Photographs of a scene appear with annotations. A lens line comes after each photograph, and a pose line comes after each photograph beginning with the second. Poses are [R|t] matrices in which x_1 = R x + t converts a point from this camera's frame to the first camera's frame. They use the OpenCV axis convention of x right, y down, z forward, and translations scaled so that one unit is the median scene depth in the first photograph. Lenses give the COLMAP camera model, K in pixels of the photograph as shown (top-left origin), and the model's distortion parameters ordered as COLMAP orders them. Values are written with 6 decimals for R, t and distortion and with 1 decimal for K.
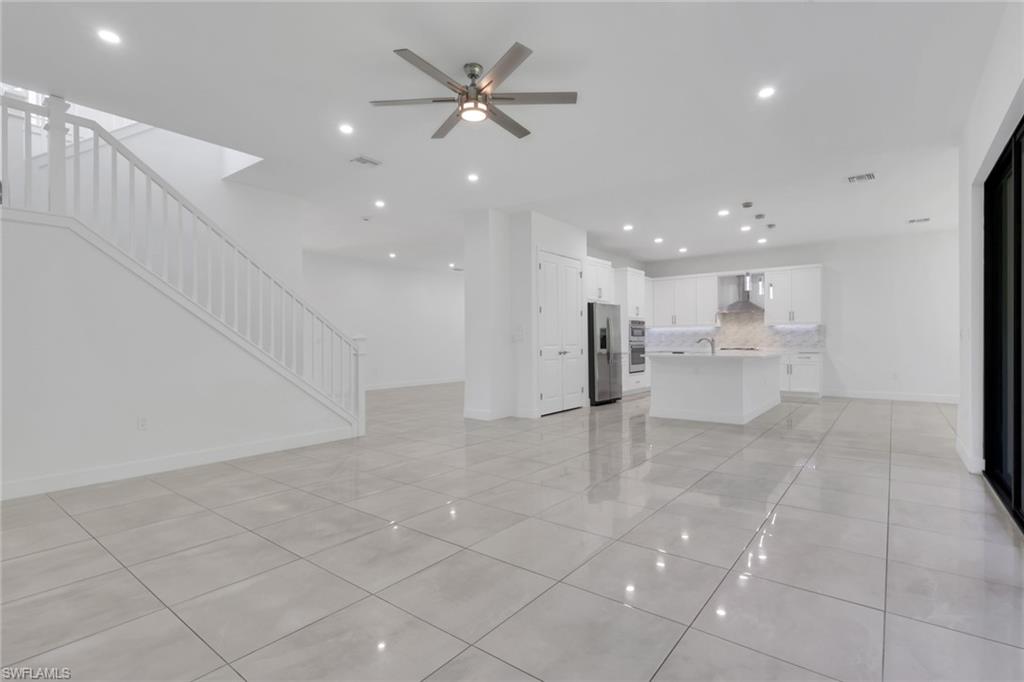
lens RADIAL K [[486.9, 0, 508.9], [0, 486.9, 343.7], [0, 0, 1]] dist [-0.000227, -0.000049]
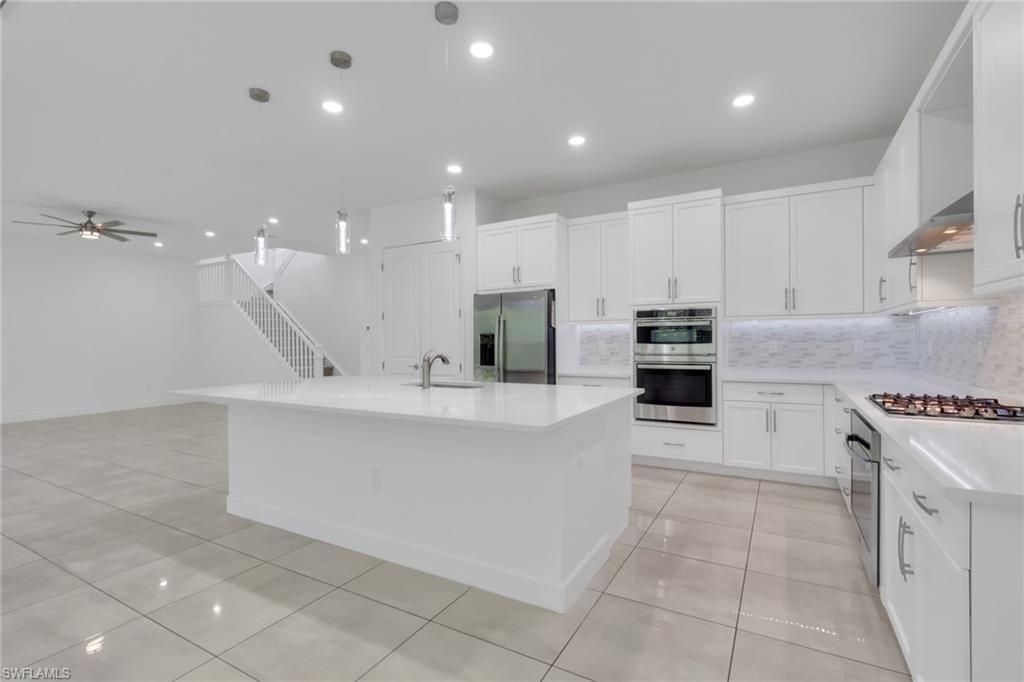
lens RADIAL K [[477.2, 0, 513.2], [0, 477.2, 342.3], [0, 0, 1]] dist [0.001304, 0.000162]
pose [[0.148366, 0.012675, -0.988851, 0.688468], [0.004922, 0.999896, 0.013555, -0.023211], [0.988920, -0.006878, 0.148288, 0.792901]]
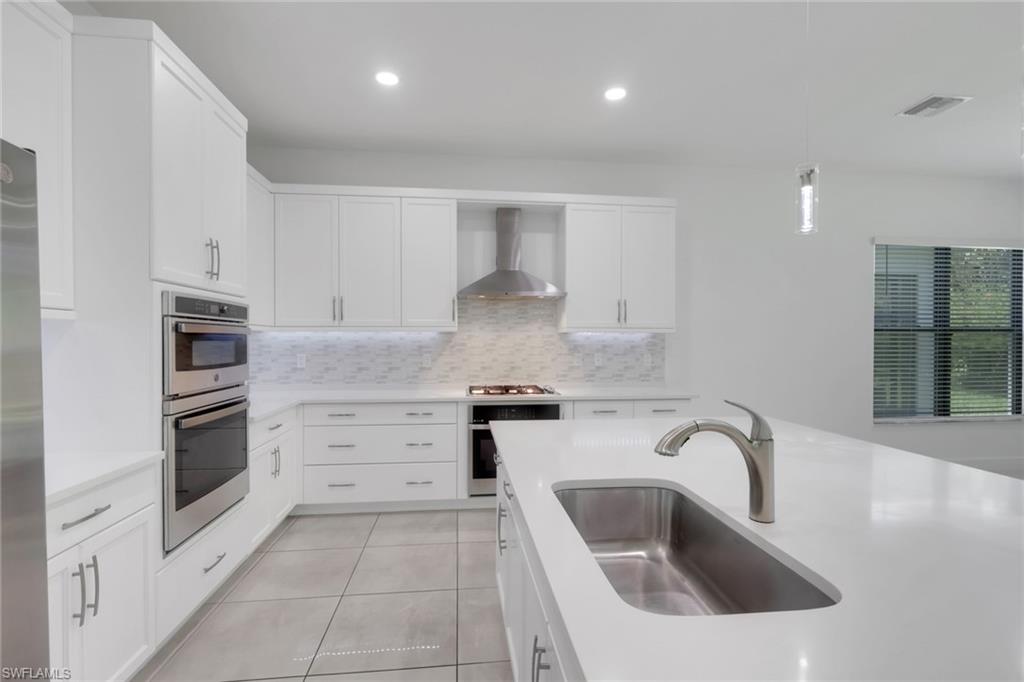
lens RADIAL K [[477.2, 0, 513.2], [0, 477.2, 342.3], [0, 0, 1]] dist [0.001304, 0.000162]
pose [[0.707644, 0.003832, 0.706559, 0.206007], [-0.002513, 0.999993, -0.002906, -0.027171], [-0.706565, 0.000281, 0.707648, 0.742665]]
